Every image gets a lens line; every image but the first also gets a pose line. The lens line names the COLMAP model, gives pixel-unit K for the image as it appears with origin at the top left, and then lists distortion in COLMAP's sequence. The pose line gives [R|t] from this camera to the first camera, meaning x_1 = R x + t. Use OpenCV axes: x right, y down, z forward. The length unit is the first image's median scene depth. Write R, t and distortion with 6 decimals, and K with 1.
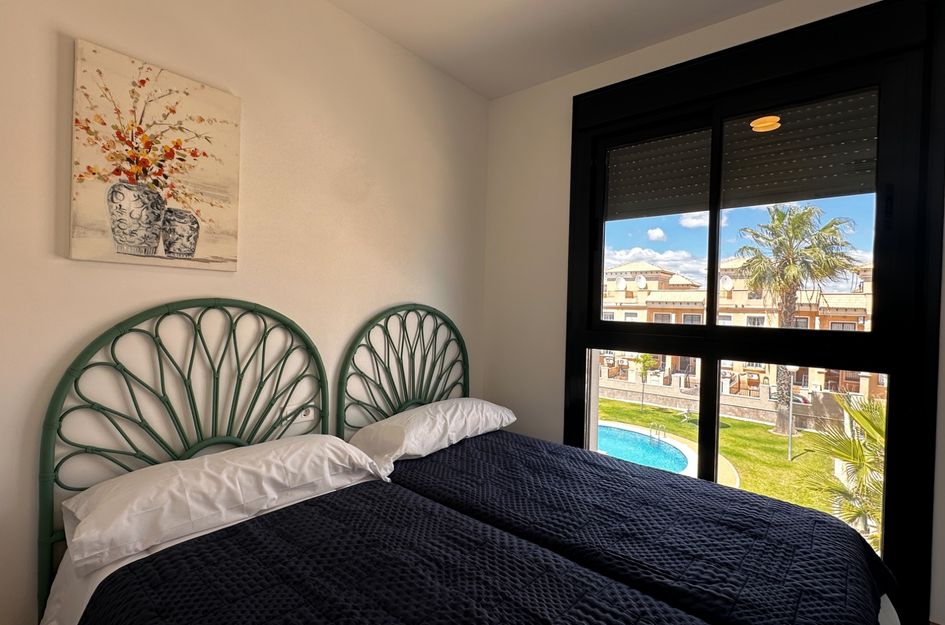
lens RADIAL K [[442.2, 0, 472.5], [0, 442.2, 312.5], [0, 0, 1]] dist [-0.001617, -0.000551]
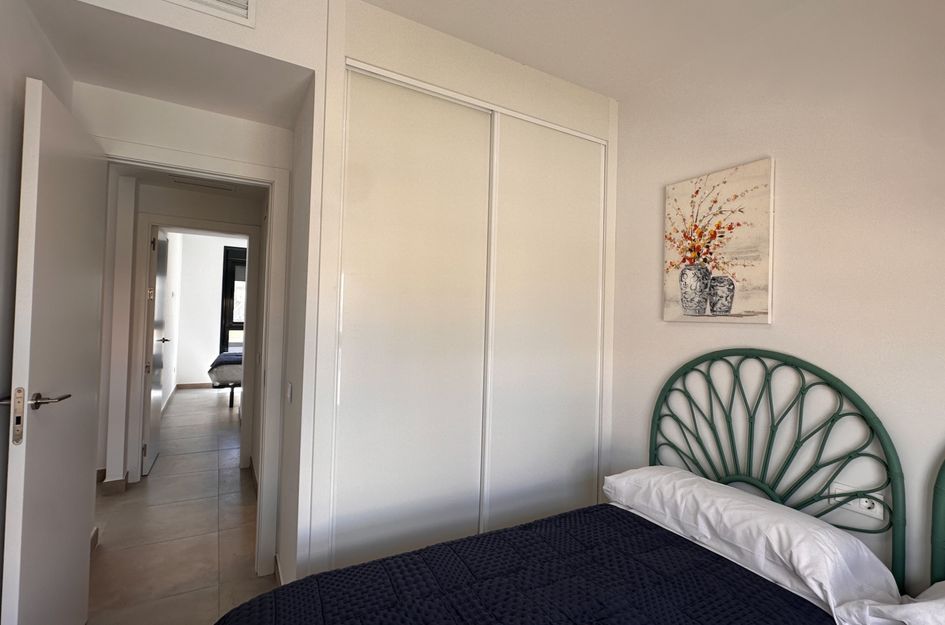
lens RADIAL K [[442.2, 0, 472.5], [0, 442.2, 312.5], [0, 0, 1]] dist [-0.001617, -0.000551]
pose [[-0.350745, -0.051934, -0.935030, 0.759525], [-0.052276, 0.997990, -0.035822, -0.050923], [0.935011, 0.036316, -0.352755, 0.807214]]
